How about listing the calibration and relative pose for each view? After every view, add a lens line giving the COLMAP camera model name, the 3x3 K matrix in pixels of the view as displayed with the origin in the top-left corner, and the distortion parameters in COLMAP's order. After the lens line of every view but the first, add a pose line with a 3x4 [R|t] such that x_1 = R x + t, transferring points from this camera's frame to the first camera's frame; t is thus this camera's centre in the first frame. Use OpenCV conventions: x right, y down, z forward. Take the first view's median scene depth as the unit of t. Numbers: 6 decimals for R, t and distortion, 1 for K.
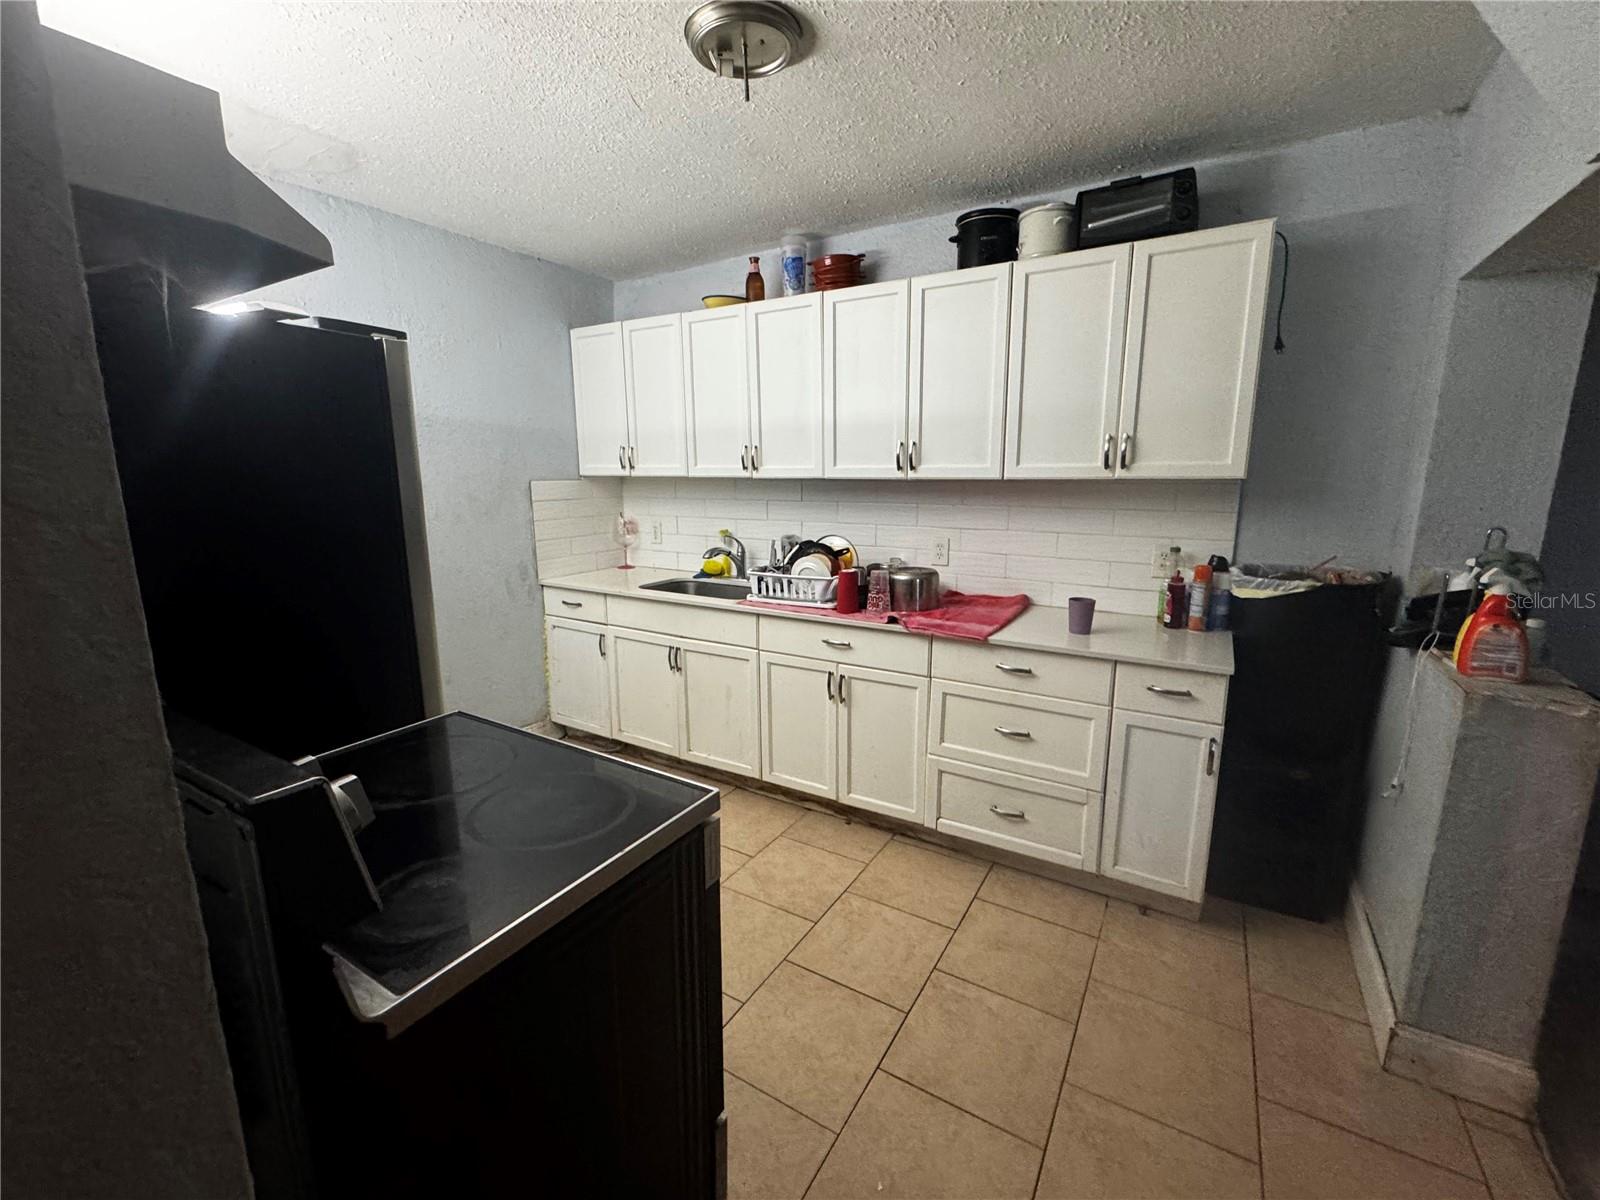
lens RADIAL K [[640.4, 0, 796.9], [0, 640.4, 596.3], [0, 0, 1]] dist [-0.008552, 0.000562]
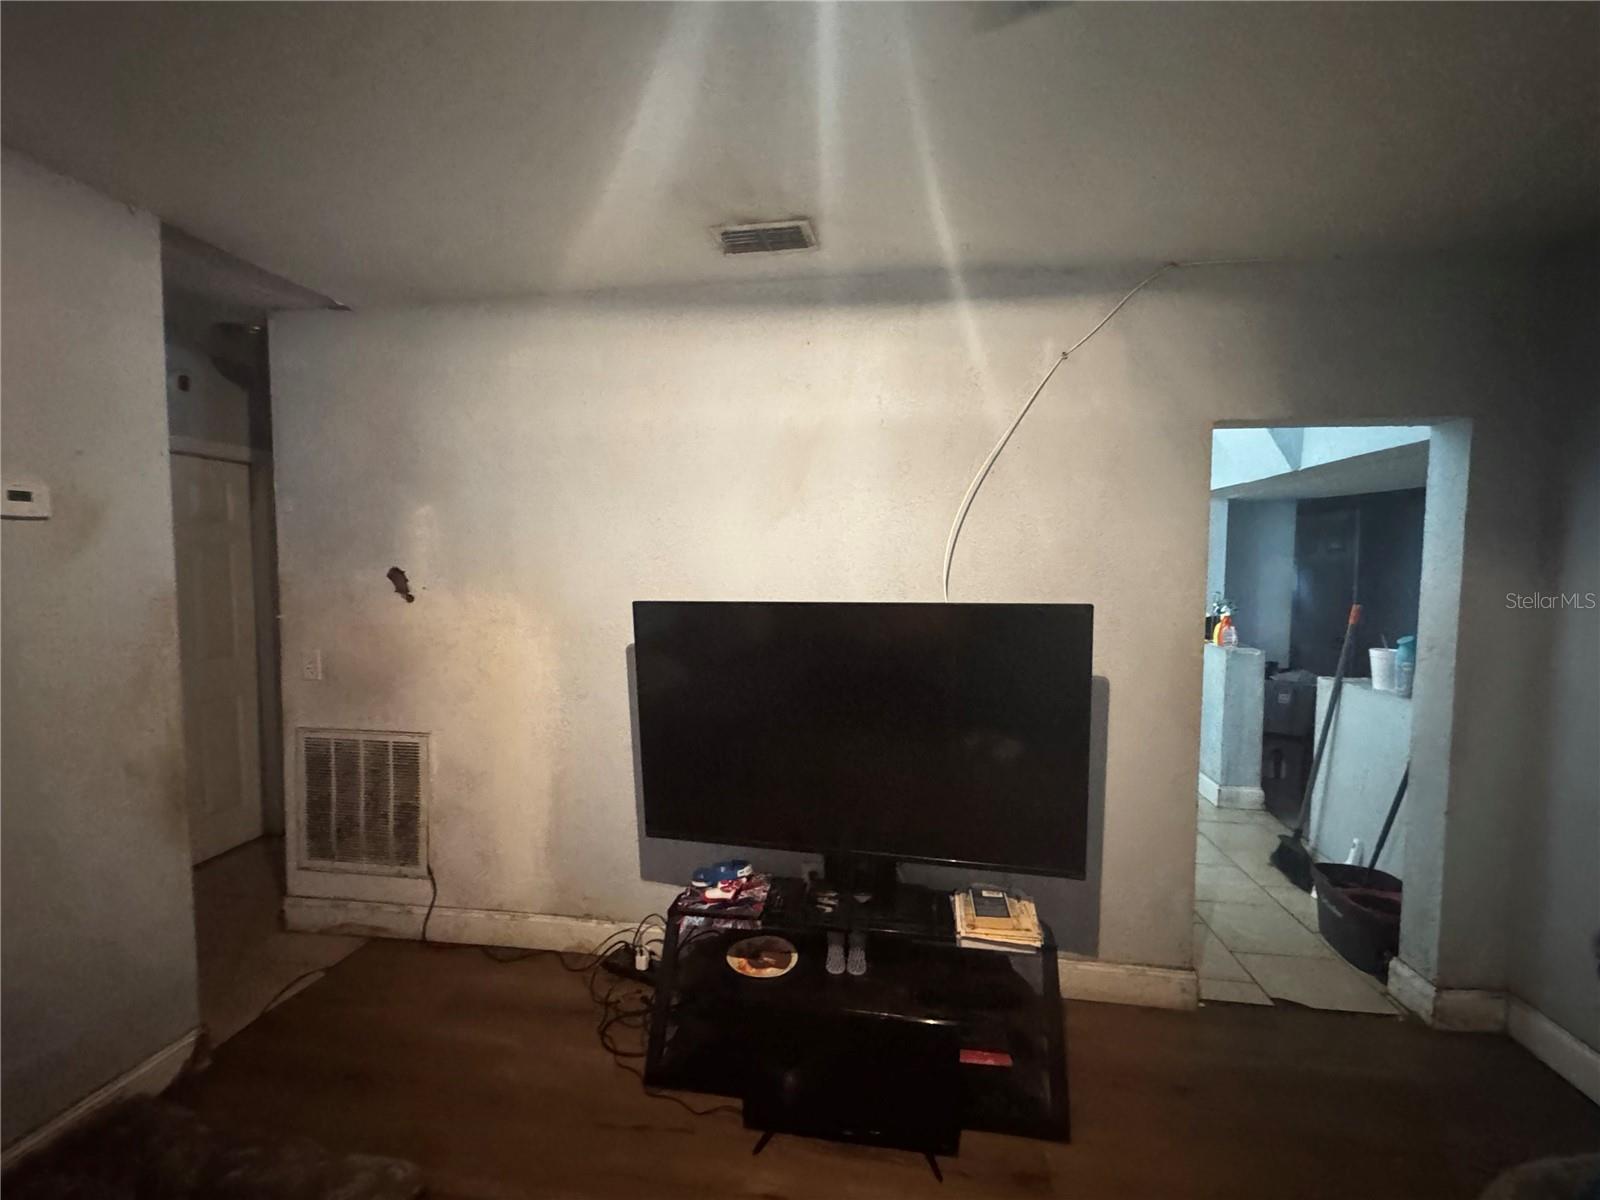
lens RADIAL K [[640.4, 0, 806.1], [0, 640.4, 599.3], [0, 0, 1]] dist [-0.008552, 0.000562]
pose [[0.914236, -0.008192, 0.405100, -1.721221], [0.064310, 0.990056, -0.125115, 0.158866], [-0.400047, 0.140437, 0.905671, -0.810224]]
